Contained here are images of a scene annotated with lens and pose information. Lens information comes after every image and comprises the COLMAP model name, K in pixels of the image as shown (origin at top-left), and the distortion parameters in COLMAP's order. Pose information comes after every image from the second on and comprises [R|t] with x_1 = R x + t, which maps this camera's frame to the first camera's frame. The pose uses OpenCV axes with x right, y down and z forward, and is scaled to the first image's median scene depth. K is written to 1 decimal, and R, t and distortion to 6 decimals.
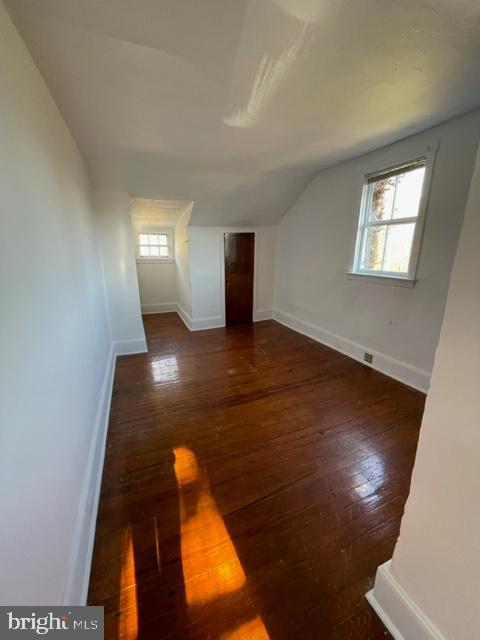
lens RADIAL K [[259.0, 0, 240.0], [0, 259.0, 320.0], [0, 0, 1]] dist [0.001151, 0.000097]
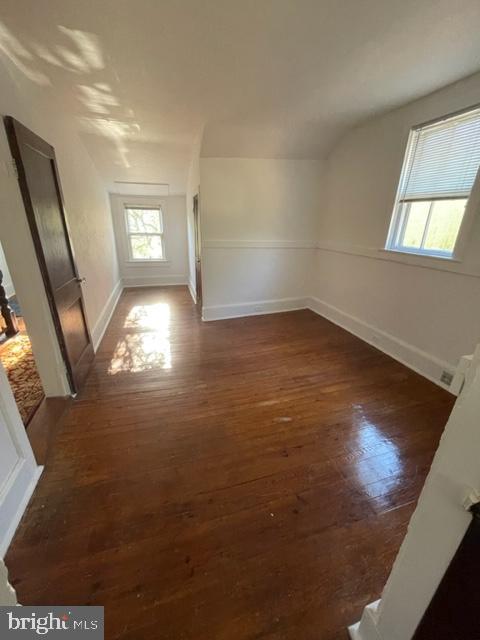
lens RADIAL K [[259.0, 0, 240.0], [0, 259.0, 320.0], [0, 0, 1]] dist [0.001151, 0.000097]
pose [[0.997797, 0.062340, -0.022685, -0.021662], [-0.059353, 0.991651, 0.114480, -0.021335], [0.029632, -0.112881, 0.993167, 0.116649]]
